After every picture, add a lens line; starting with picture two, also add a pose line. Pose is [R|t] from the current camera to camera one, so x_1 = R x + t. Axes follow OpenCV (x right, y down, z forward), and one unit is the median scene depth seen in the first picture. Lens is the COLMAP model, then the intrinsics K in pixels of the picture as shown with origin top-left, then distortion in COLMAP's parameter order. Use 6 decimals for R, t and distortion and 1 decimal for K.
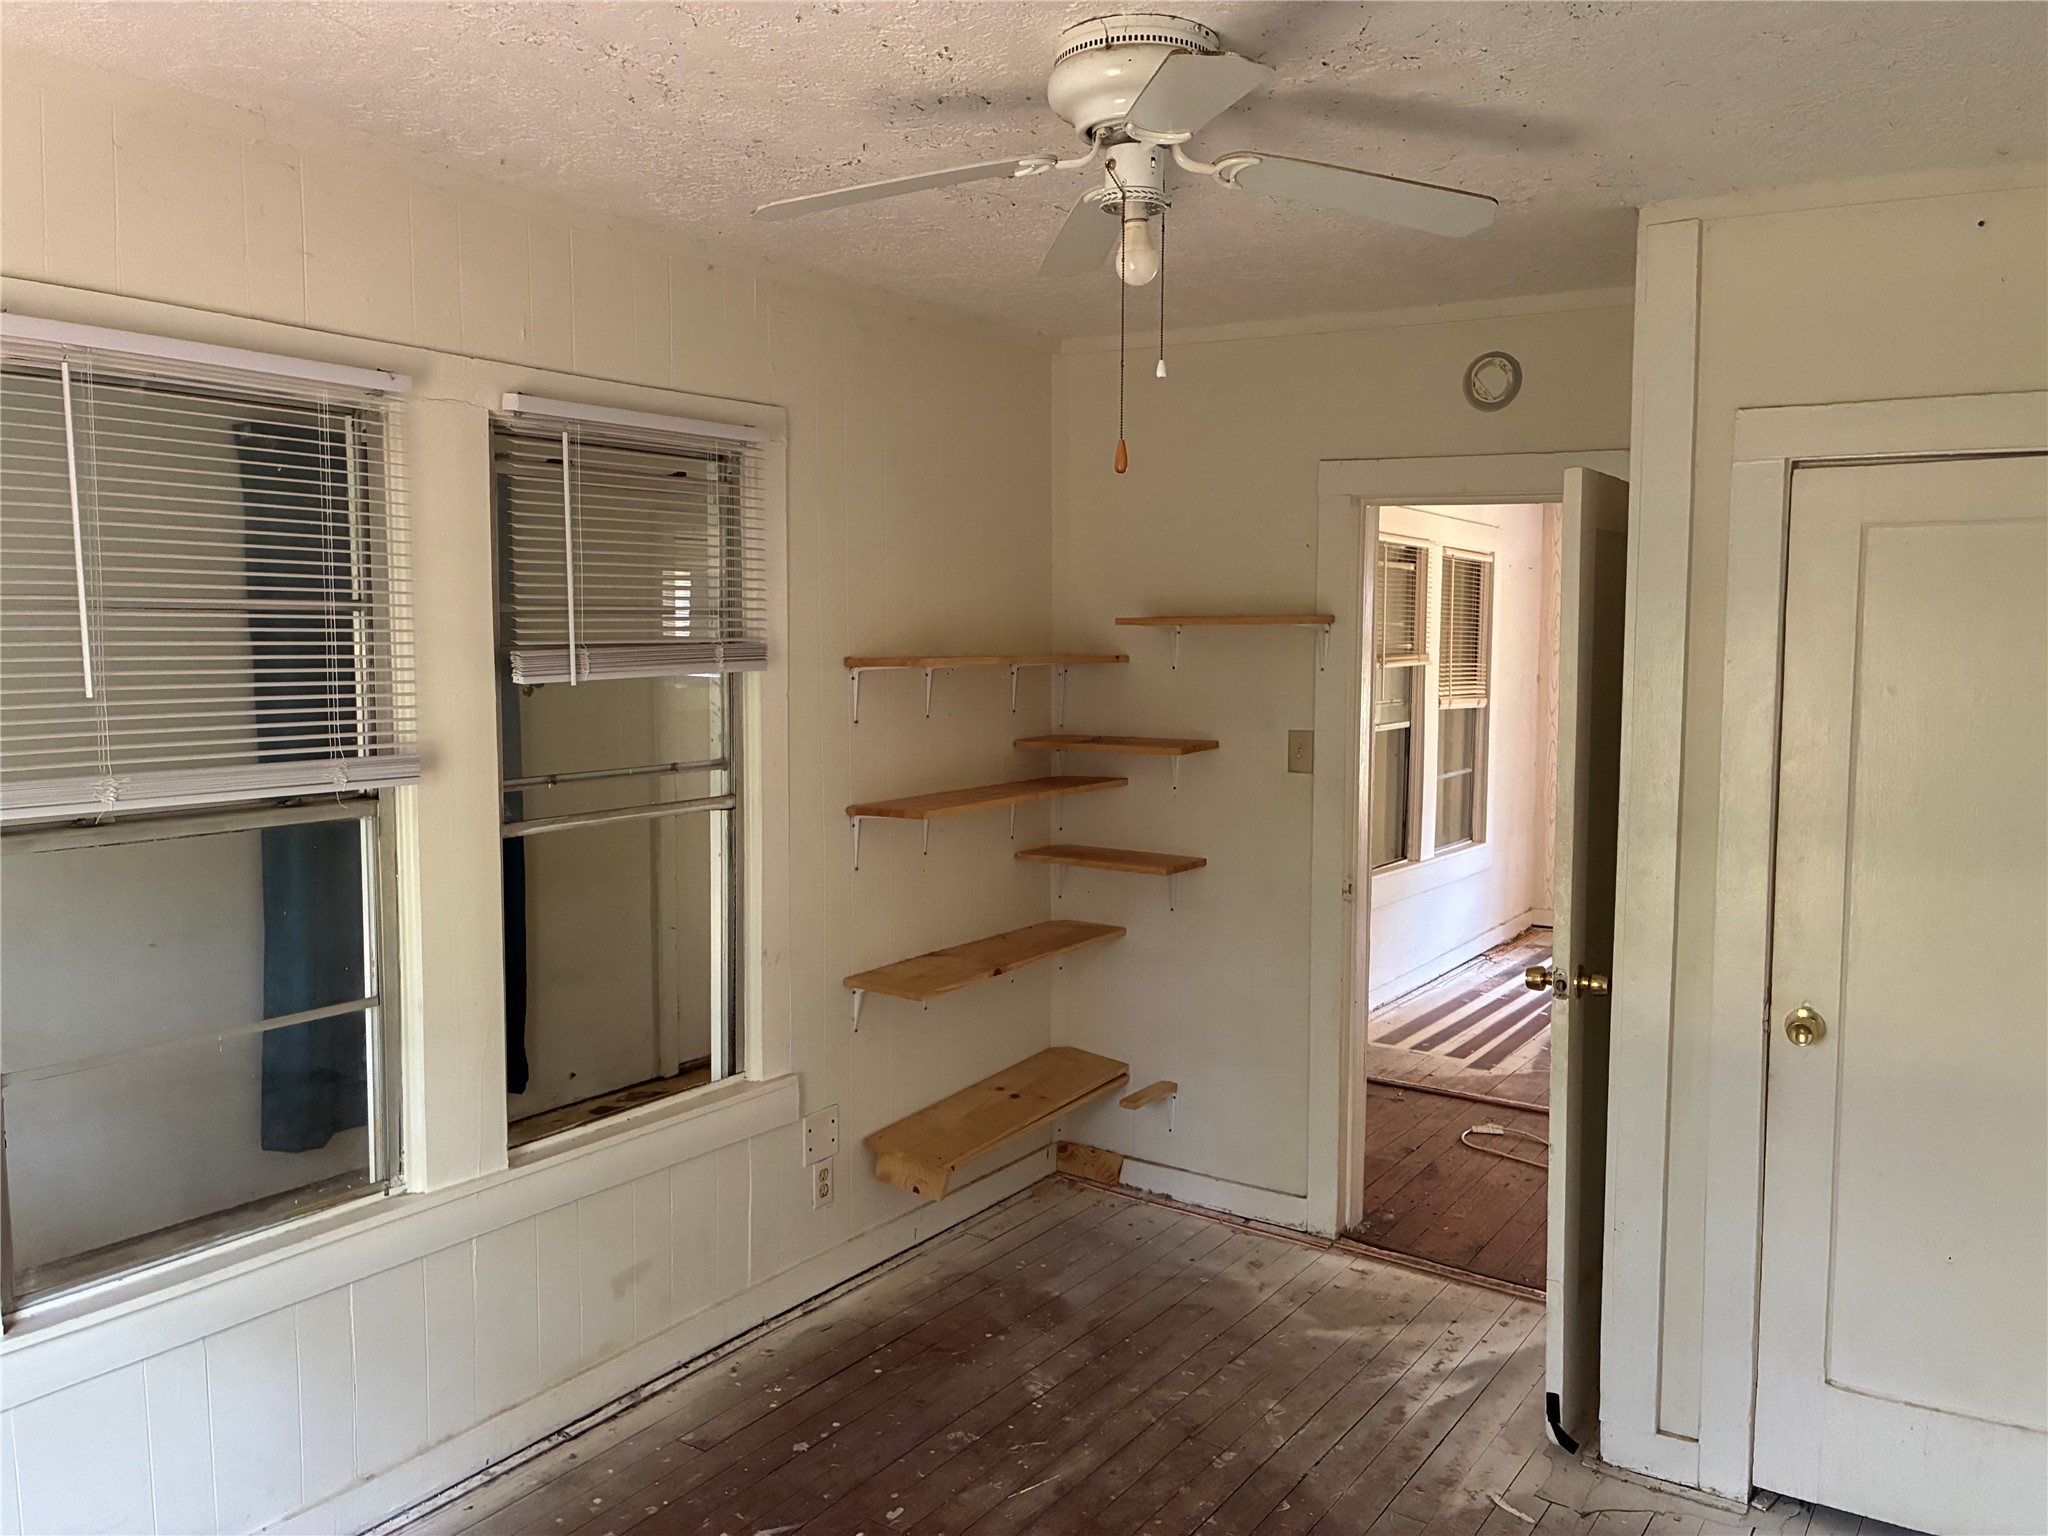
lens RADIAL K [[1572.3, 0, 1027.2], [0, 1572.3, 771.4], [0, 0, 1]] dist [-0.002173, 0.000027]
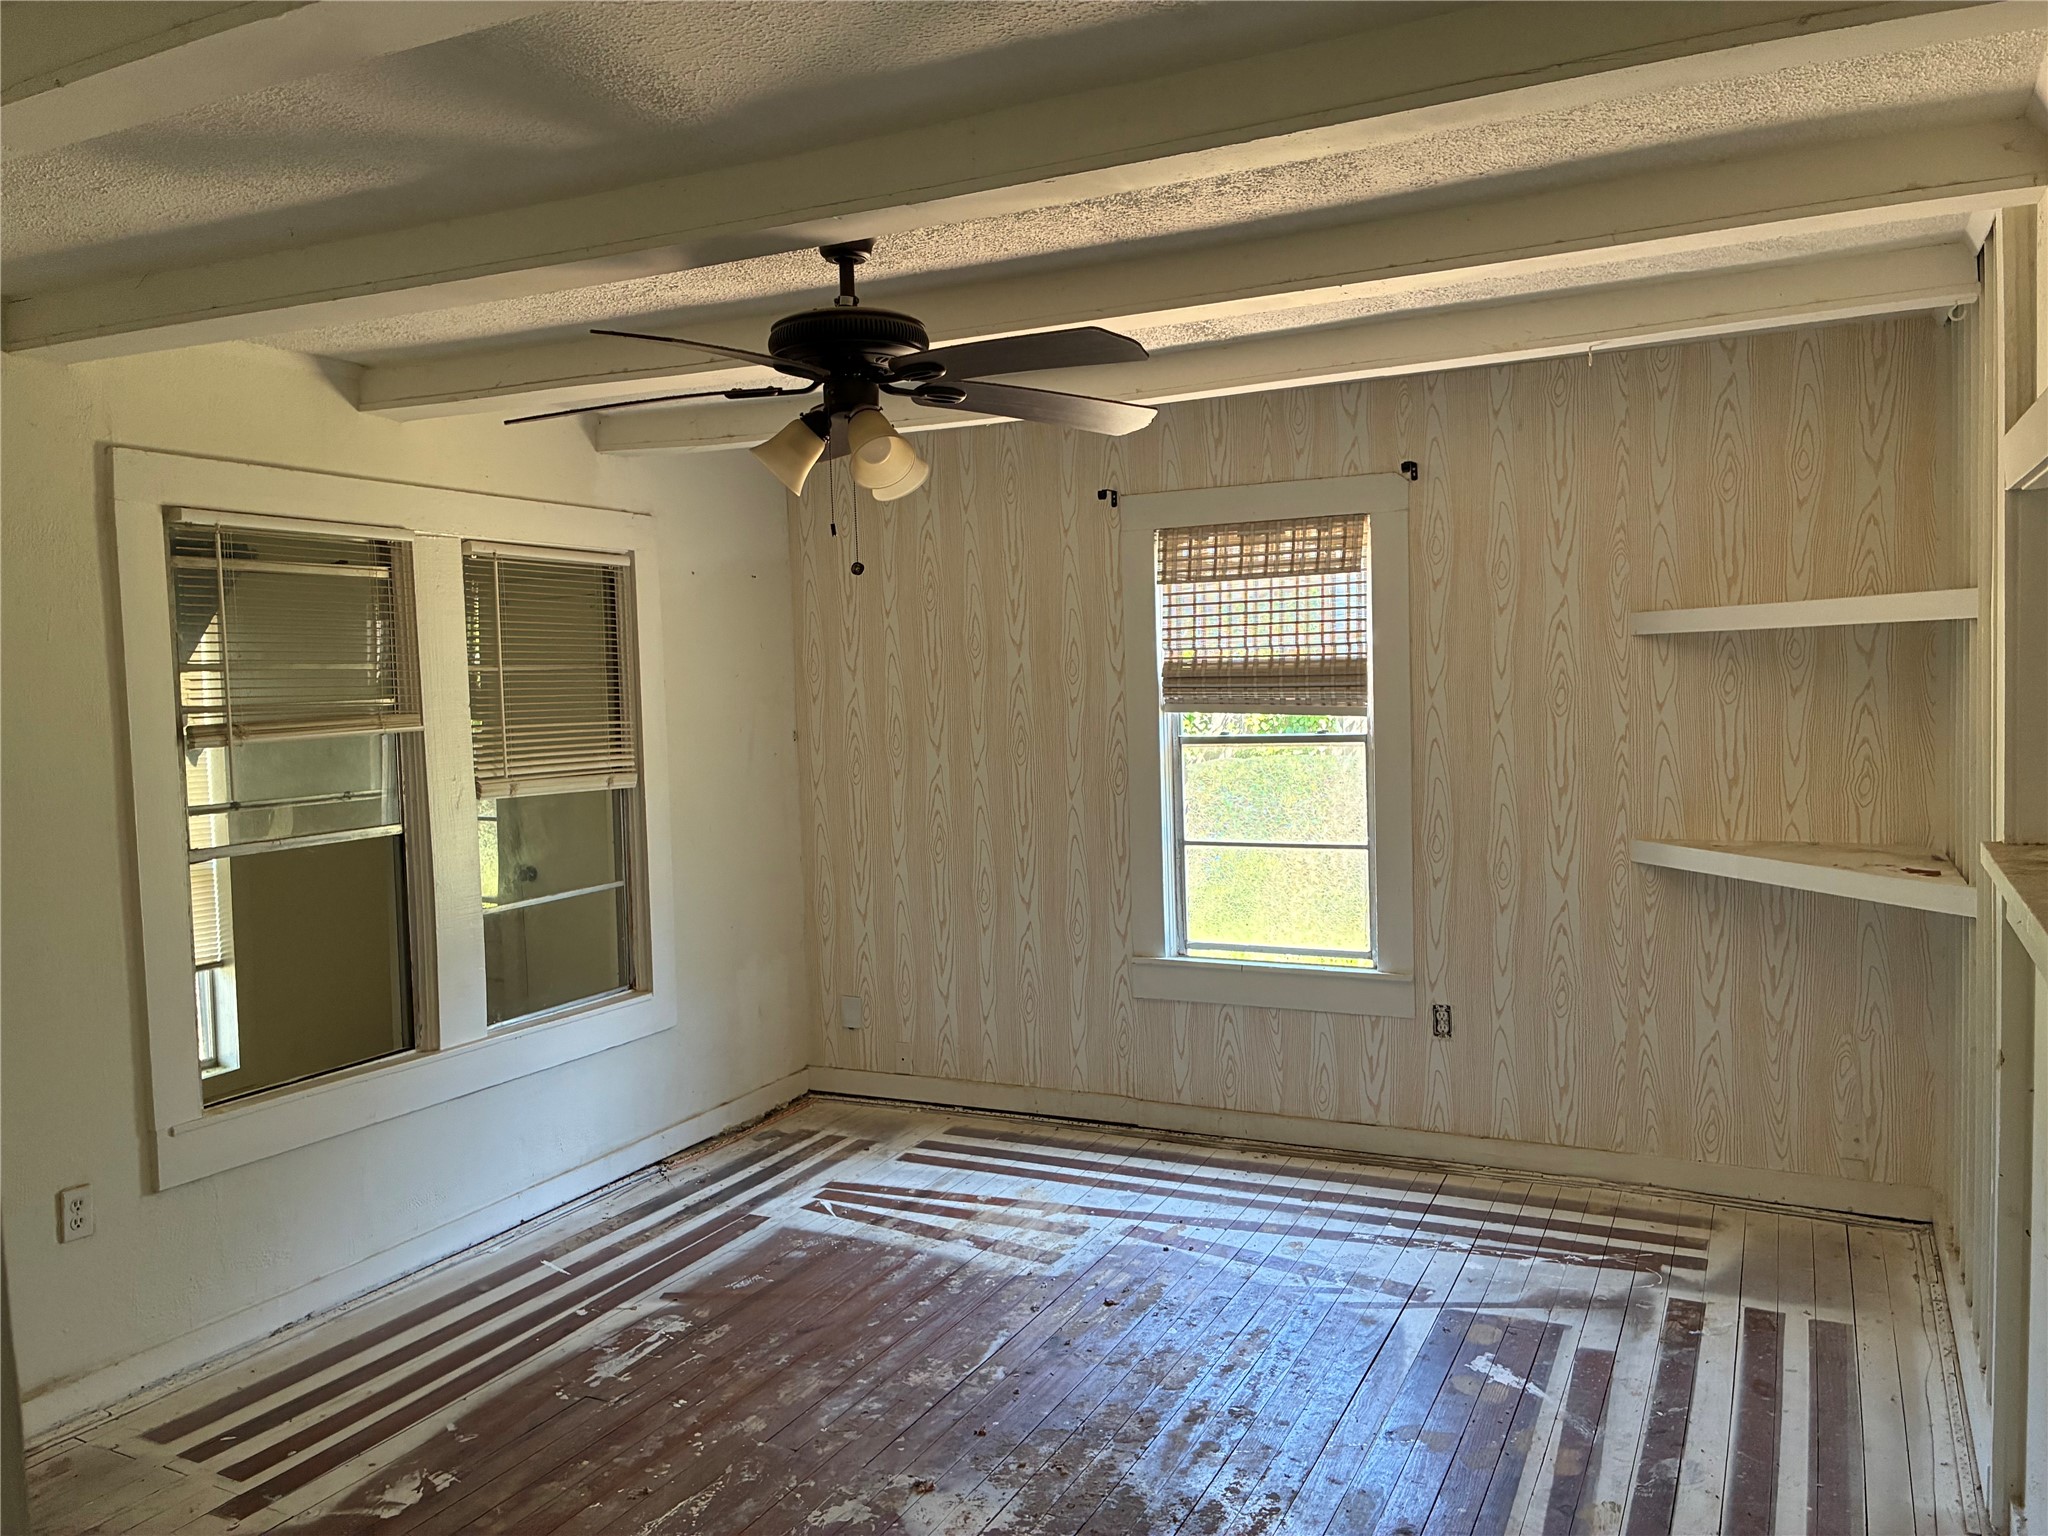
lens RADIAL K [[1572.3, 0, 1021.8], [0, 1572.3, 759.7], [0, 0, 1]] dist [-0.002173, 0.000027]
pose [[0.991210, -0.031250, 0.128550, 0.379218], [0.034913, 0.999043, -0.026342, -0.030509], [-0.127604, 0.030599, 0.991353, 0.340632]]
